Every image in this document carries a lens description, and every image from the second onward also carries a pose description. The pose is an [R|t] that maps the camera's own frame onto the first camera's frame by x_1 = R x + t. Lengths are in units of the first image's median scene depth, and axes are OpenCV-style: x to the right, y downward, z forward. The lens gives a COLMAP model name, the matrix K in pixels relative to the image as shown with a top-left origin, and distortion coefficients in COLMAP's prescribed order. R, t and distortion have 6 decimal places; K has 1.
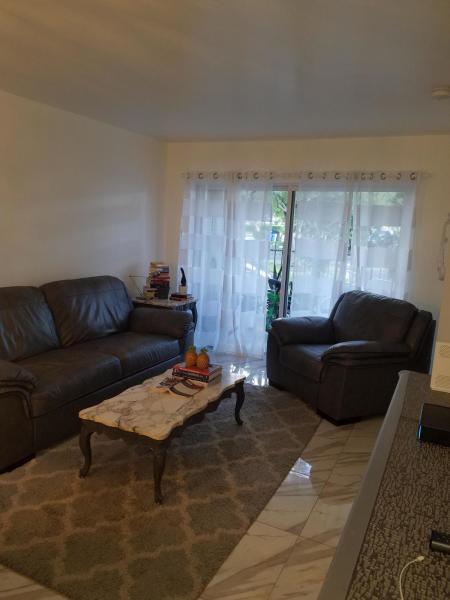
lens RADIAL K [[460.9, 0, 213.6], [0, 460.9, 307.3], [0, 0, 1]] dist [0.082945, -0.148382]
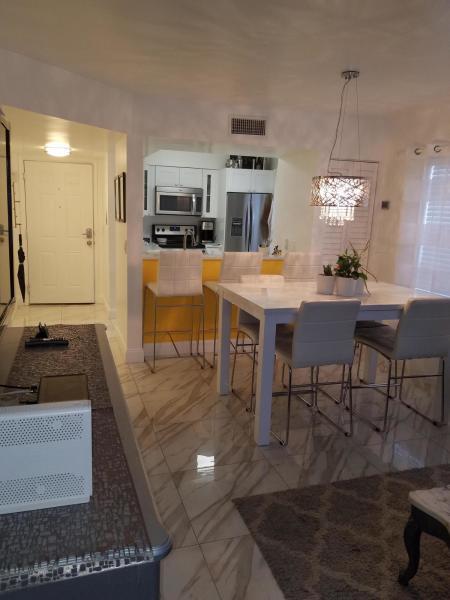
lens RADIAL K [[467.4, 0, 212.5], [0, 467.4, 309.5], [0, 0, 1]] dist [0.002820, -0.008129]
pose [[-0.719241, 0.073709, -0.690840, 0.442712], [-0.198072, 0.931335, 0.305584, -0.119487], [0.665928, 0.356625, -0.655255, 0.846346]]
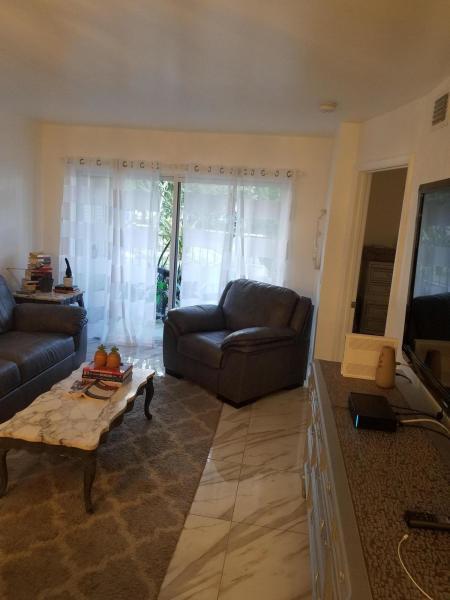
lens RADIAL K [[462.0, 0, 207.2], [0, 462.0, 299.0], [0, 0, 1]] dist [0.072034, -0.131974]
pose [[0.956176, -0.040347, 0.290000, -0.110916], [0.031638, 0.998898, 0.034660, -0.040167], [-0.291079, -0.023966, 0.956399, 0.003150]]
